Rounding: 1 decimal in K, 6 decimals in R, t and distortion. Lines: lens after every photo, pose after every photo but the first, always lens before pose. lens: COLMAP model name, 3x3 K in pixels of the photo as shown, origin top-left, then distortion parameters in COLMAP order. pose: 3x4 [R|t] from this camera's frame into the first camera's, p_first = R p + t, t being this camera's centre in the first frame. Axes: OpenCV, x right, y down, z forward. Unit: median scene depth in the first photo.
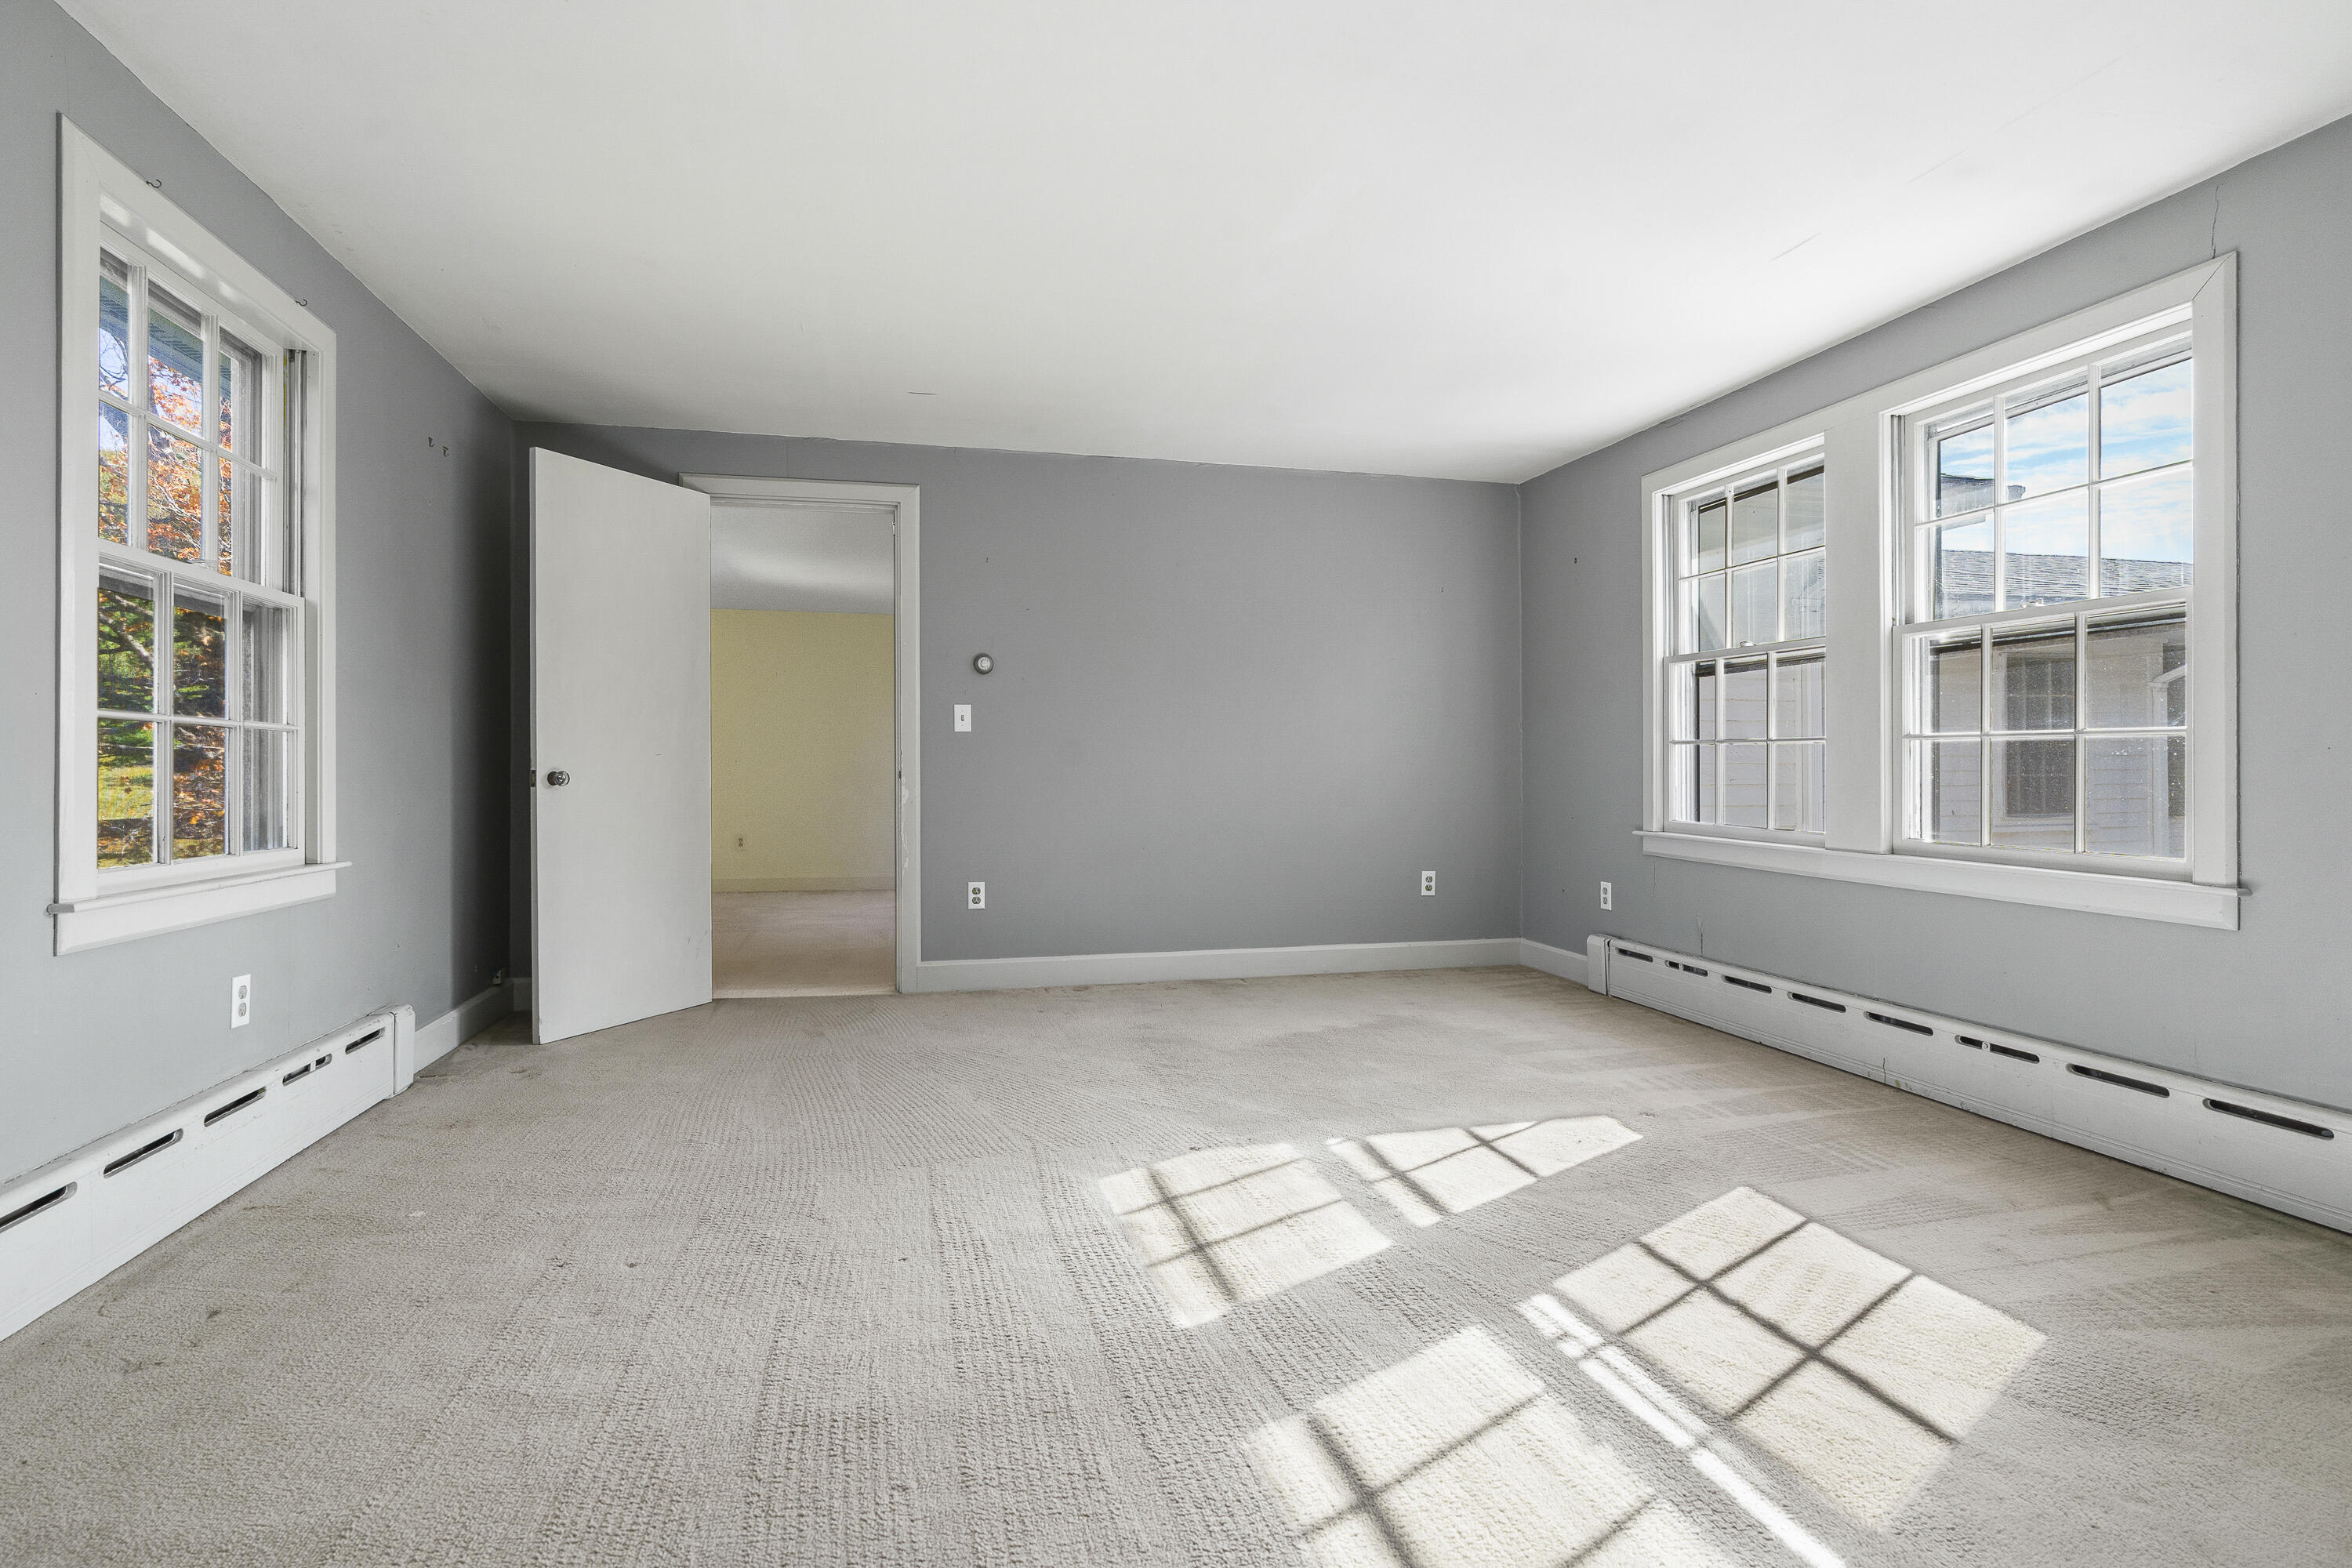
lens RADIAL K [[1172.2, 0, 1170.2], [0, 1172.2, 796.7], [0, 0, 1]] dist [-0.000688, -0.000014]
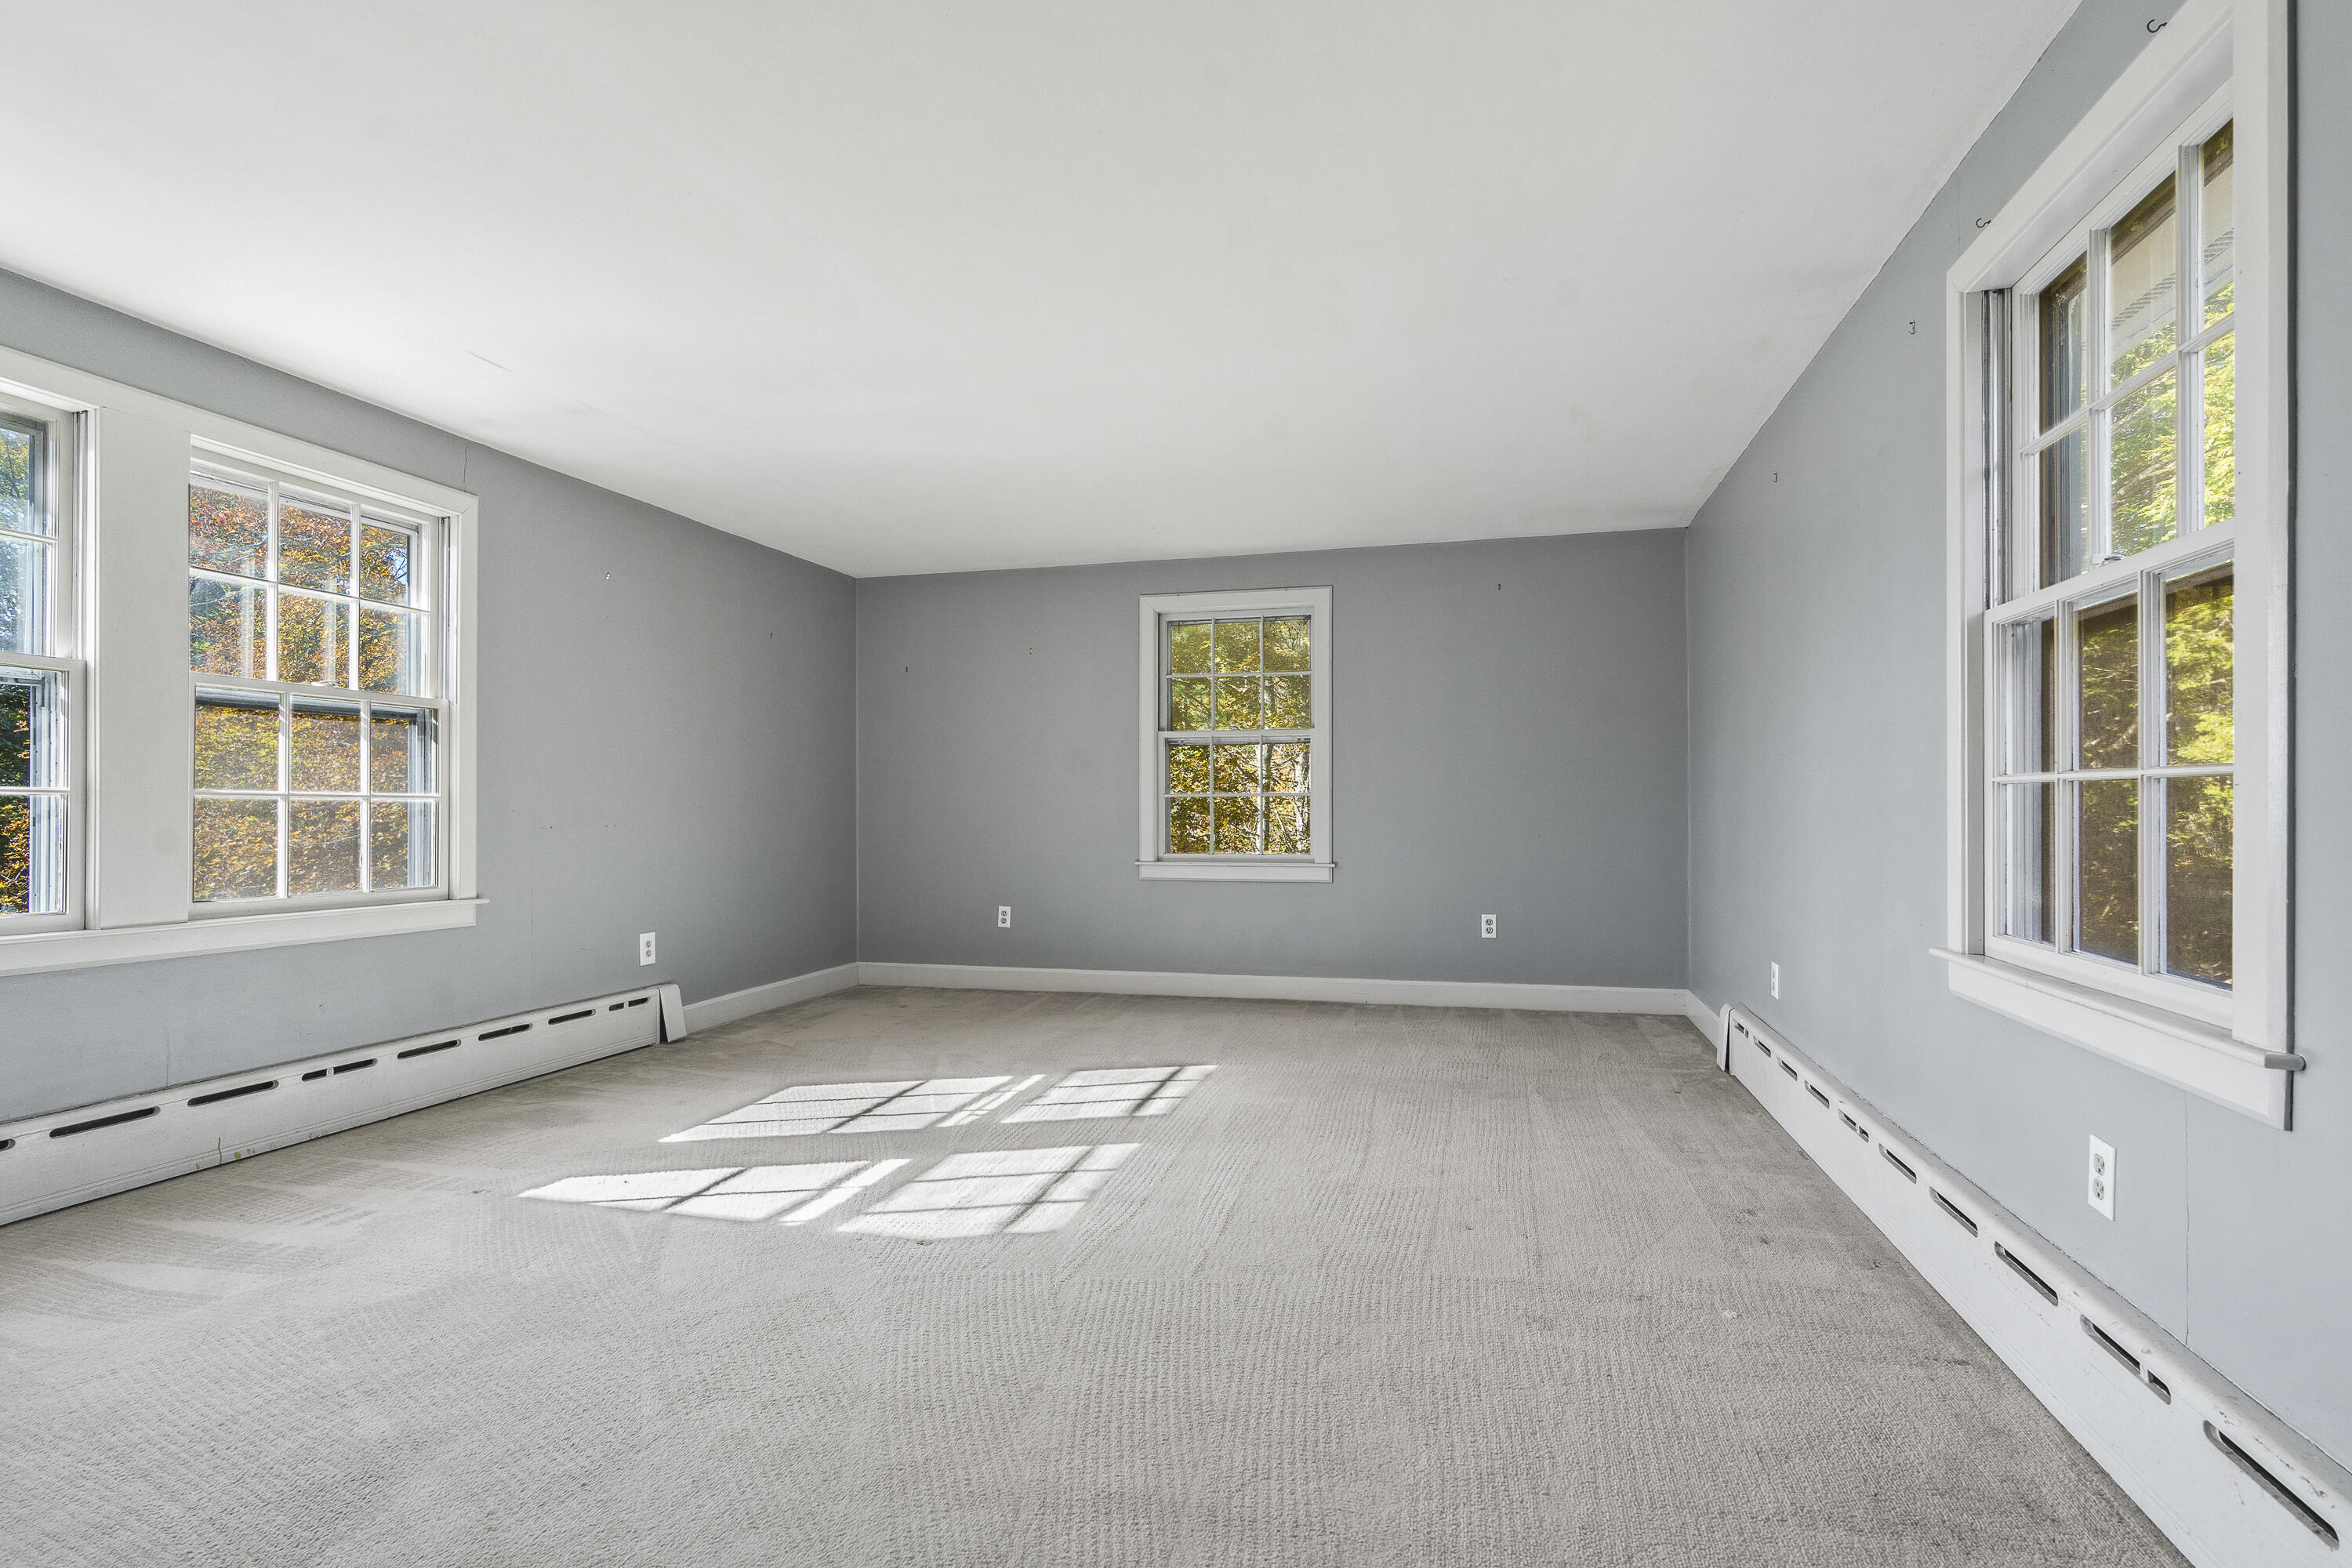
lens RADIAL K [[1172.2, 0, 1170.2], [0, 1172.2, 796.7], [0, 0, 1]] dist [-0.000688, -0.000014]
pose [[-0.880870, 0.005764, 0.473323, -0.635655], [0.012772, 0.999851, 0.011593, -0.063026], [-0.473185, 0.016258, -0.880813, 1.850423]]
